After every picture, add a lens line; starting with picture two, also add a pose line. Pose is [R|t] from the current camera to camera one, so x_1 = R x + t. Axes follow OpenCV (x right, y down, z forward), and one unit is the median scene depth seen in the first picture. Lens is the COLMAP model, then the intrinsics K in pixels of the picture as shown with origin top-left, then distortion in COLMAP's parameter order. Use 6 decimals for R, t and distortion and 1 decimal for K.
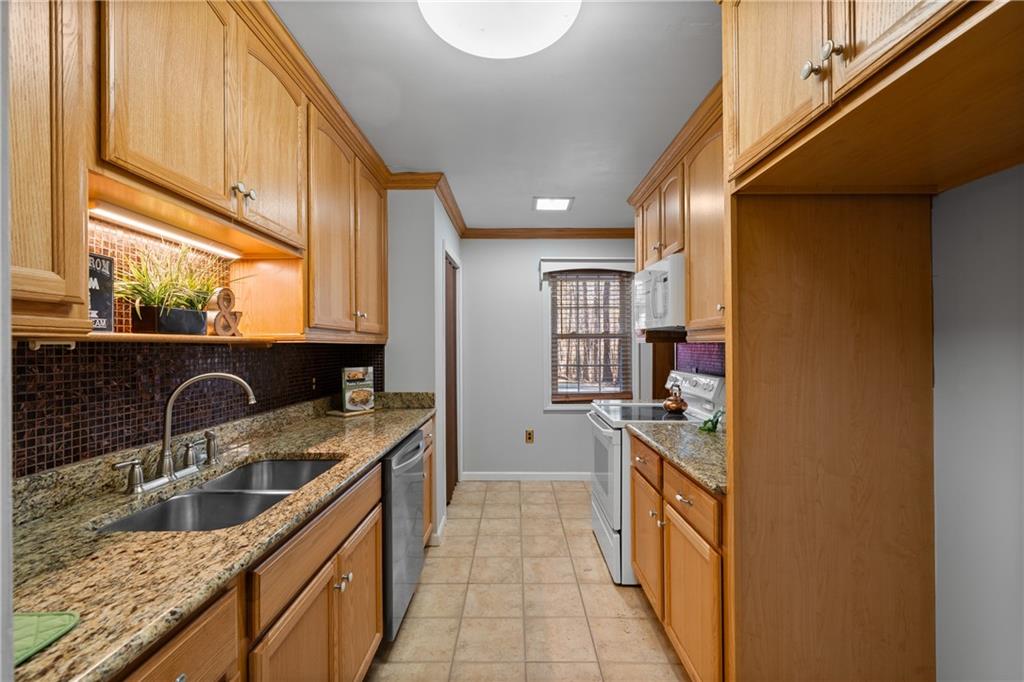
lens RADIAL K [[455.0, 0, 503.3], [0, 455.0, 343.3], [0, 0, 1]] dist [0.001147, 0.001427]
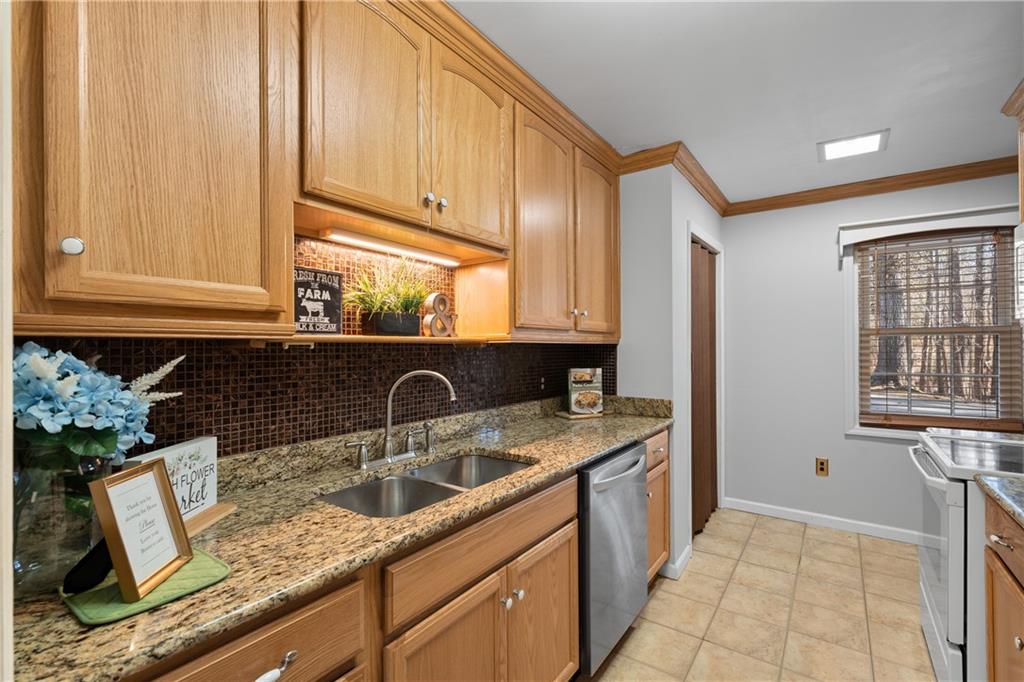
lens RADIAL K [[455.0, 0, 514.5], [0, 455.0, 344.6], [0, 0, 1]] dist [0.001147, 0.001427]
pose [[0.815781, -0.001754, -0.578358, 0.154587], [0.003483, 0.999992, 0.001881, 0.001176], [0.578350, -0.003549, 0.815781, 0.191297]]
